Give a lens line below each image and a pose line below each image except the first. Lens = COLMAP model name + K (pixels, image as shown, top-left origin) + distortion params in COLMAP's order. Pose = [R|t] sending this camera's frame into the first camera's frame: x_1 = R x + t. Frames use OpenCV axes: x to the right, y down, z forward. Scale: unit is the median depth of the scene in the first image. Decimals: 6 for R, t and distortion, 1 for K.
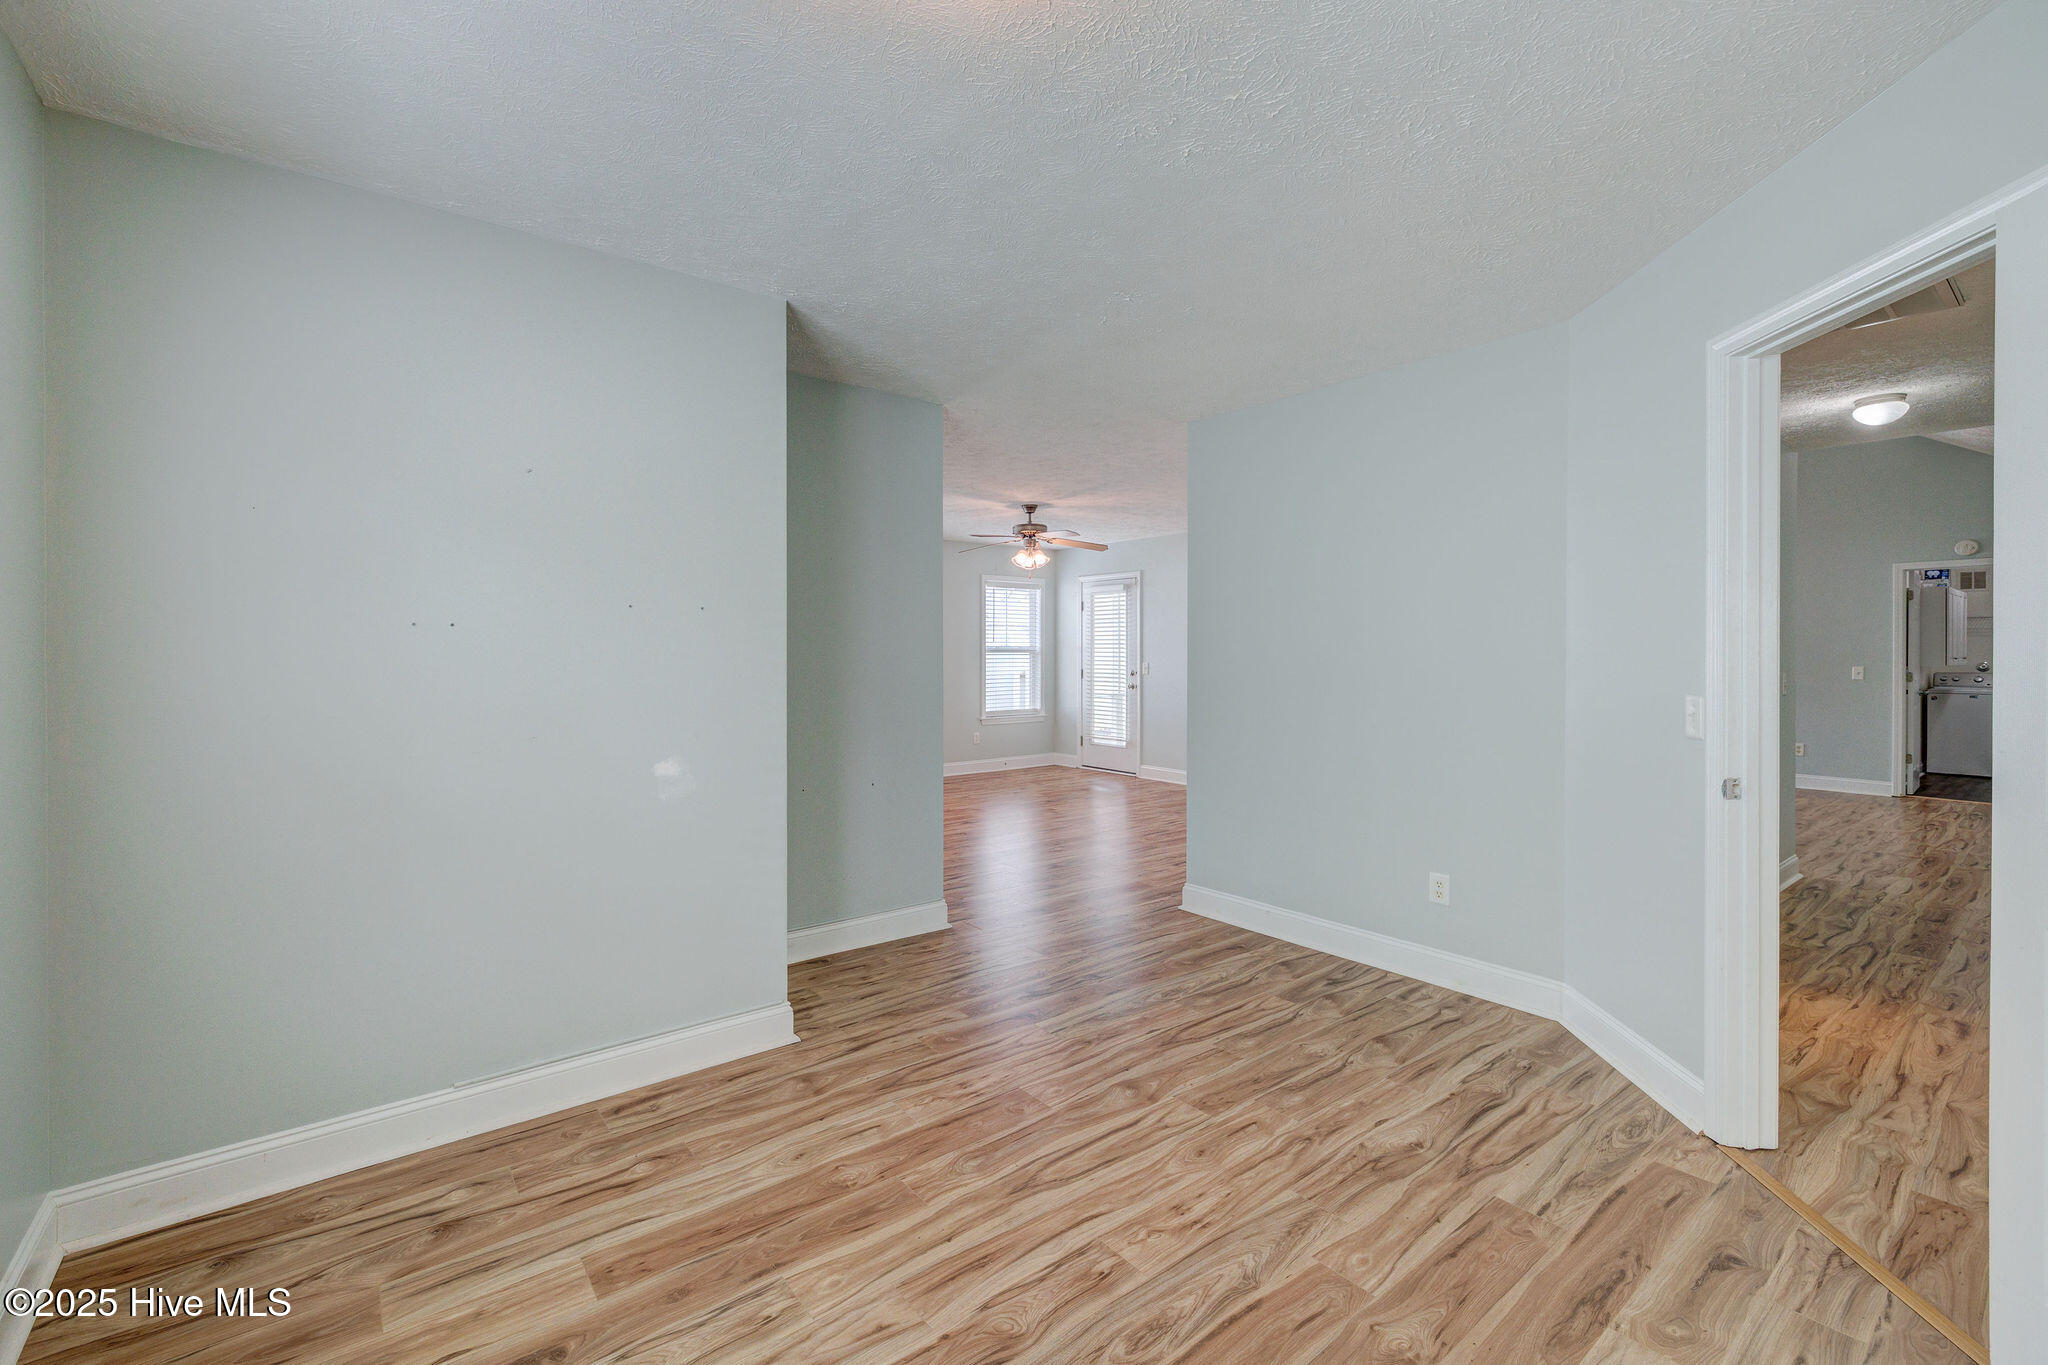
lens RADIAL K [[859.6, 0, 1011.5], [0, 859.6, 658.3], [0, 0, 1]] dist [-0.000536, -0.000087]
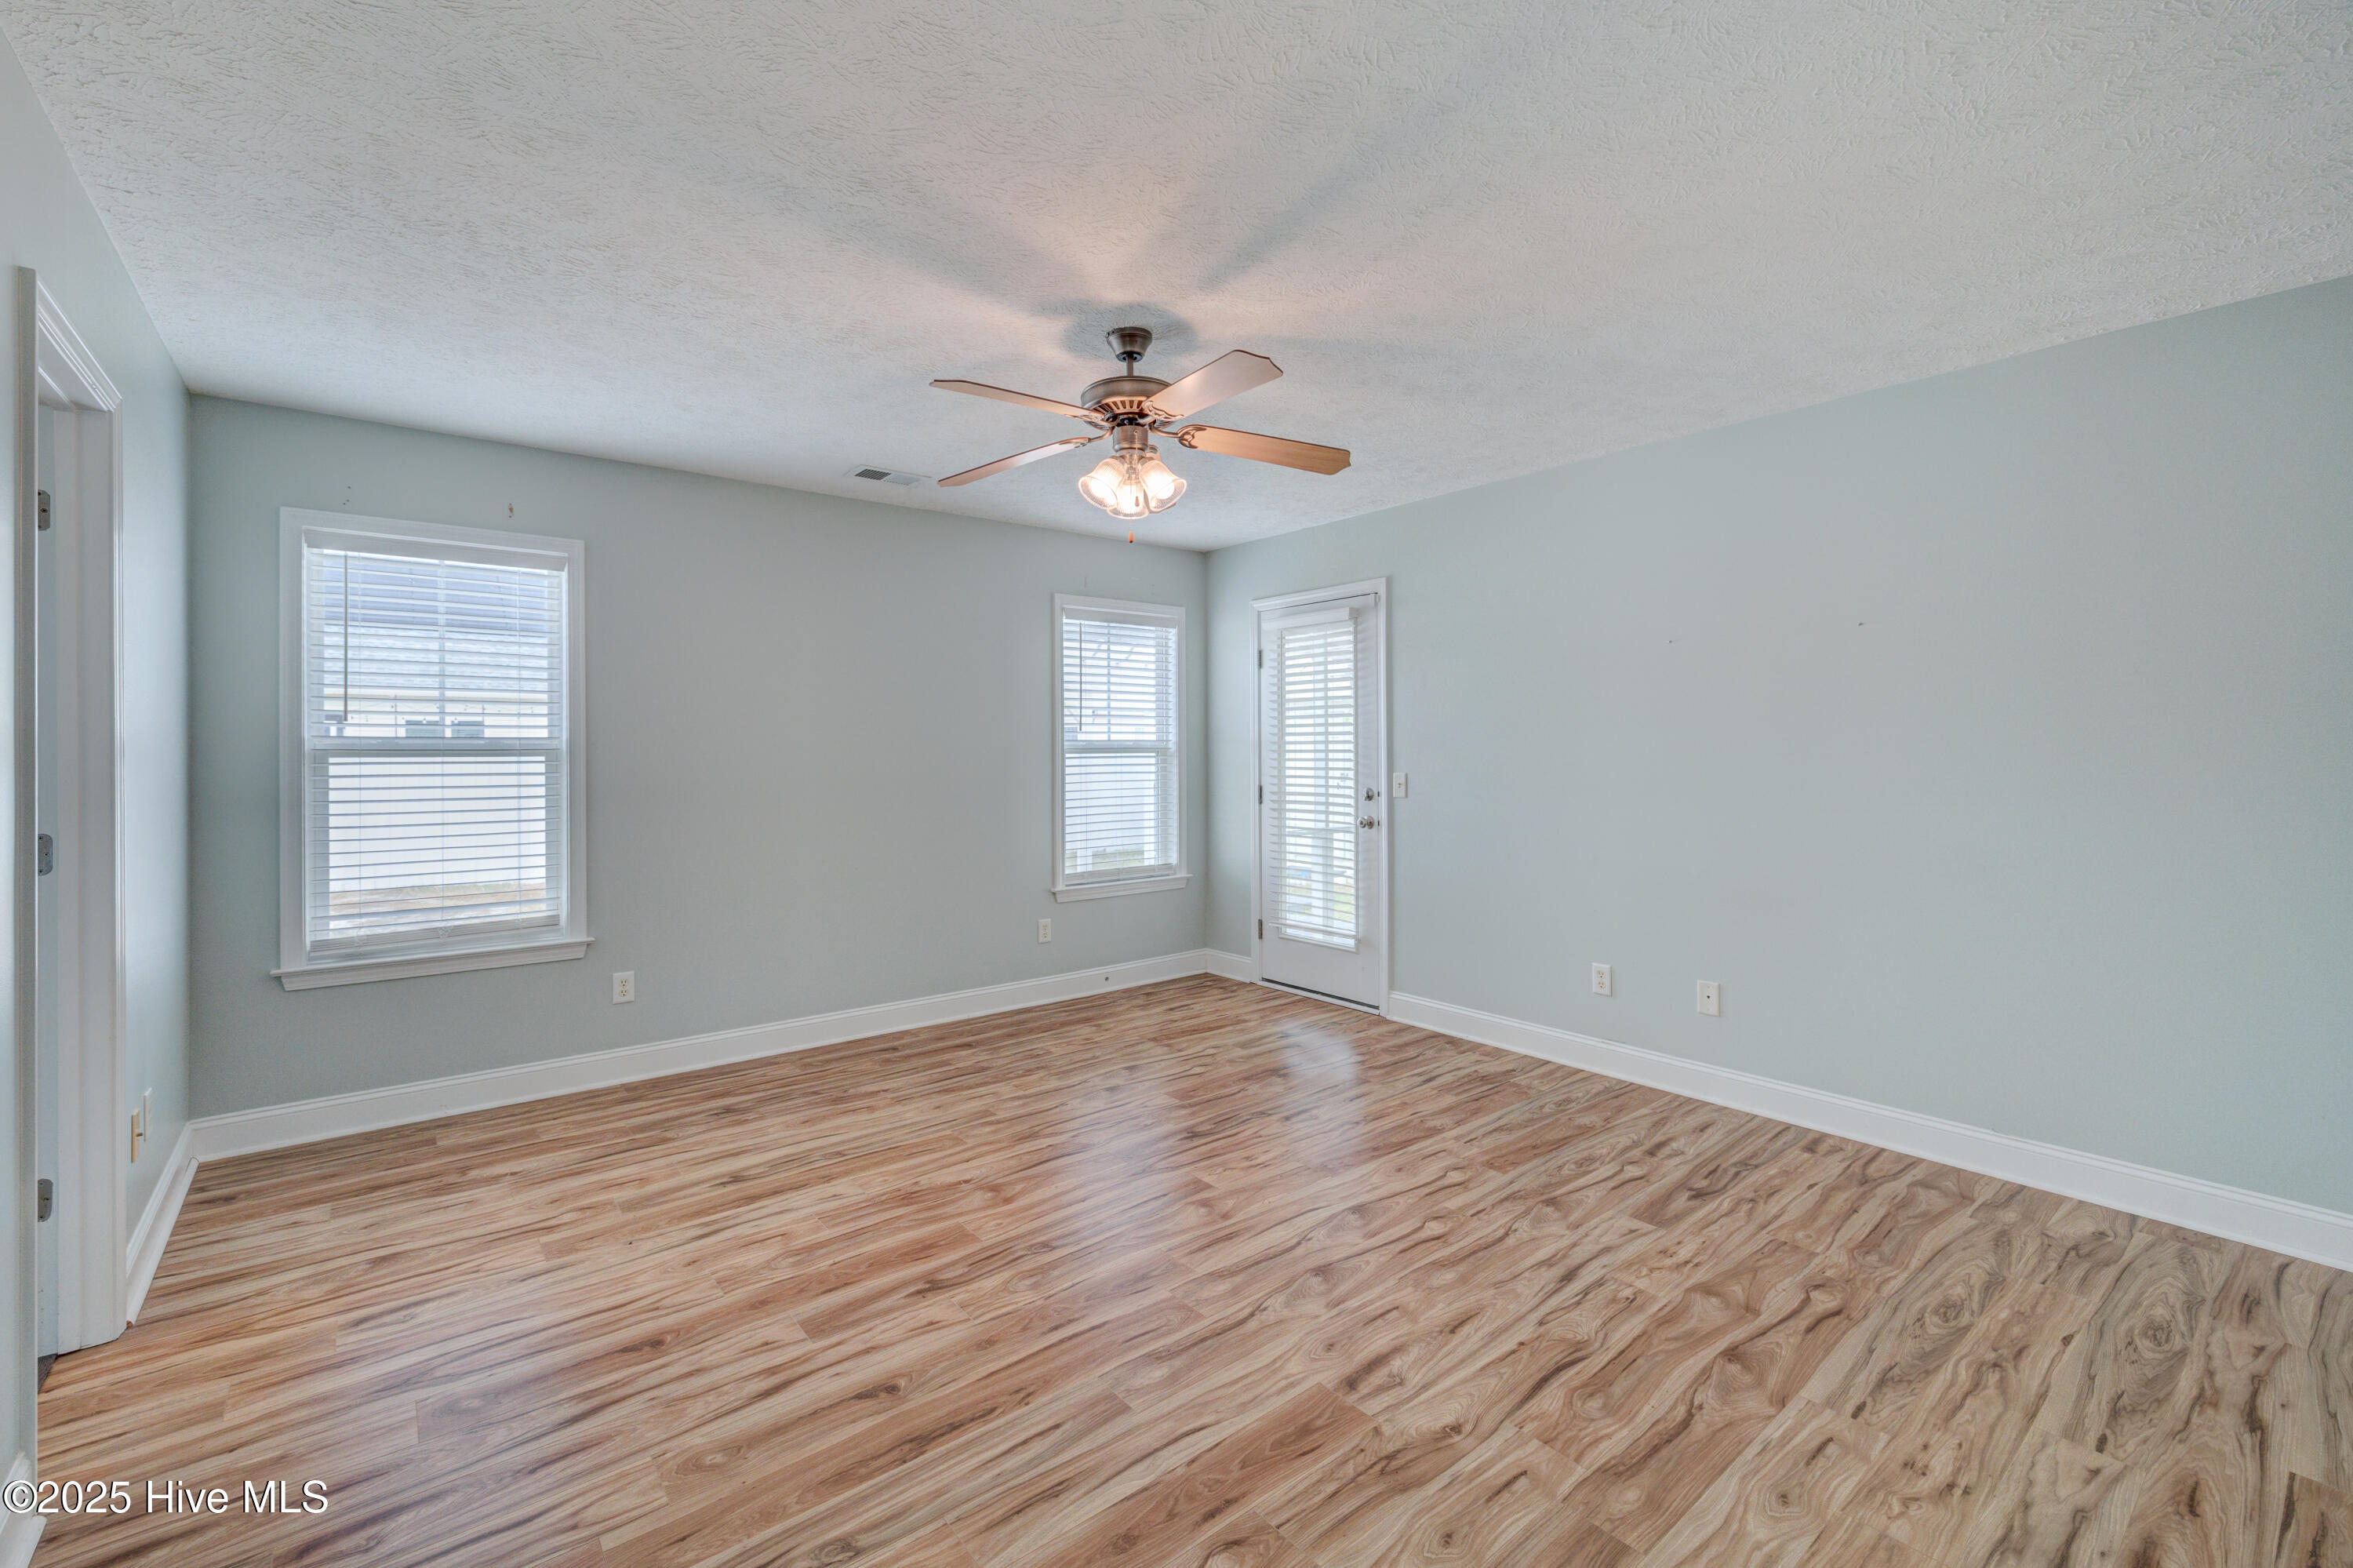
lens RADIAL K [[987.7, 0, 1162.1], [0, 987.7, 756.2], [0, 0, 1]] dist [-0.000536, -0.000087]
pose [[0.999947, -0.008092, 0.006315, 0.022163], [0.008086, 0.999967, 0.001040, -0.005301], [-0.006323, -0.000989, 0.999980, 0.437745]]
